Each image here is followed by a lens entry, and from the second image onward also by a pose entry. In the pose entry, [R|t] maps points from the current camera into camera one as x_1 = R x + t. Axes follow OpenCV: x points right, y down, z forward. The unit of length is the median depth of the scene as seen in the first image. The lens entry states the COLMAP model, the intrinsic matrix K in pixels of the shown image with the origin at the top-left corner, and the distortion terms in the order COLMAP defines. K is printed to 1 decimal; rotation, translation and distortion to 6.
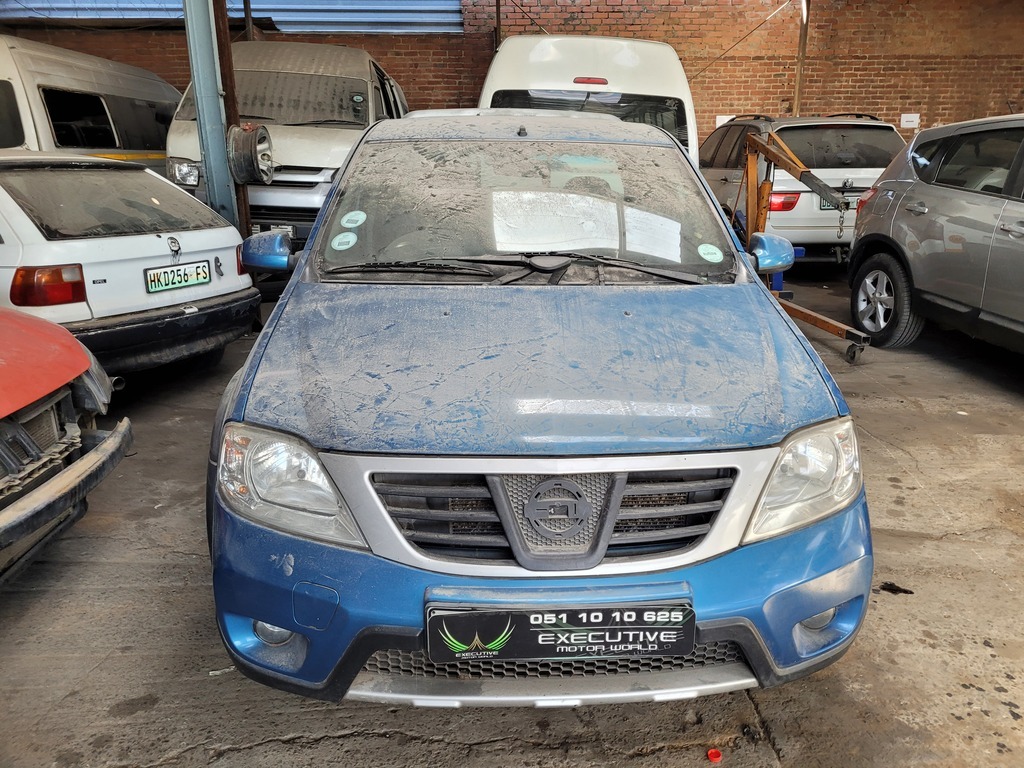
lens RADIAL K [[763.5, 0, 511.8], [0, 763.5, 394.6], [0, 0, 1]] dist [0.062773, -0.059299]
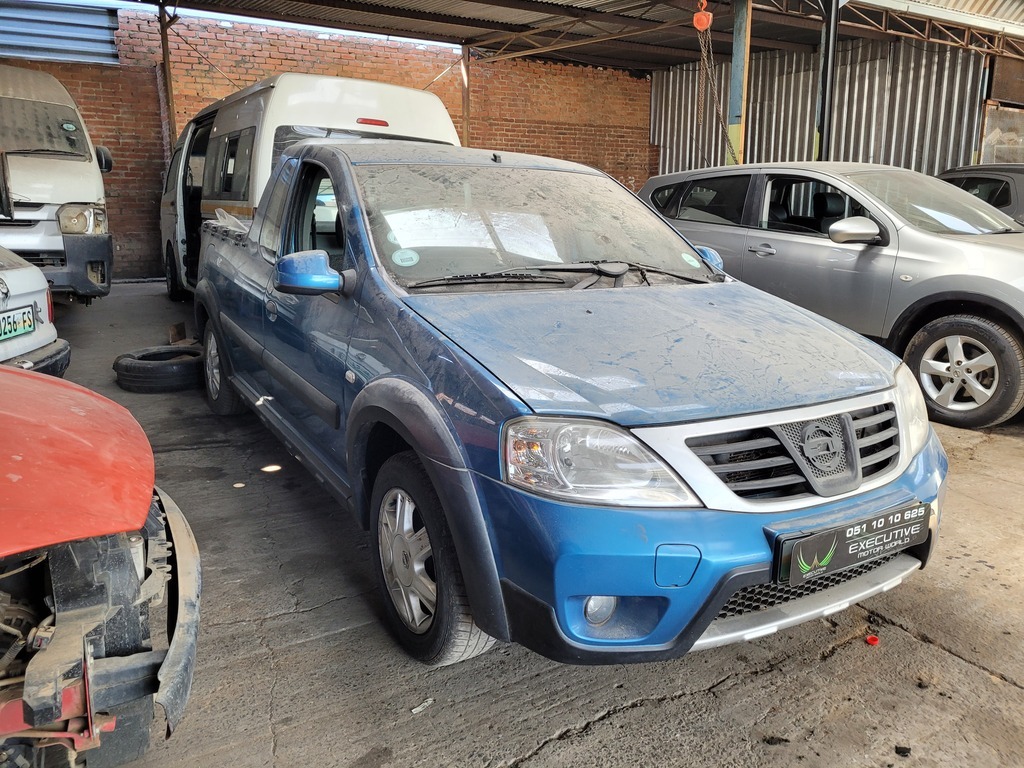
lens RADIAL K [[775.2, 0, 512.0], [0, 775.2, 384.0], [0, 0, 1]] dist [0.054709, -0.056545]
pose [[0.884255, -0.096731, 0.456877, -0.608490], [0.131976, 0.990195, -0.045786, 0.027446], [-0.447969, 0.100783, 0.888351, 0.068188]]
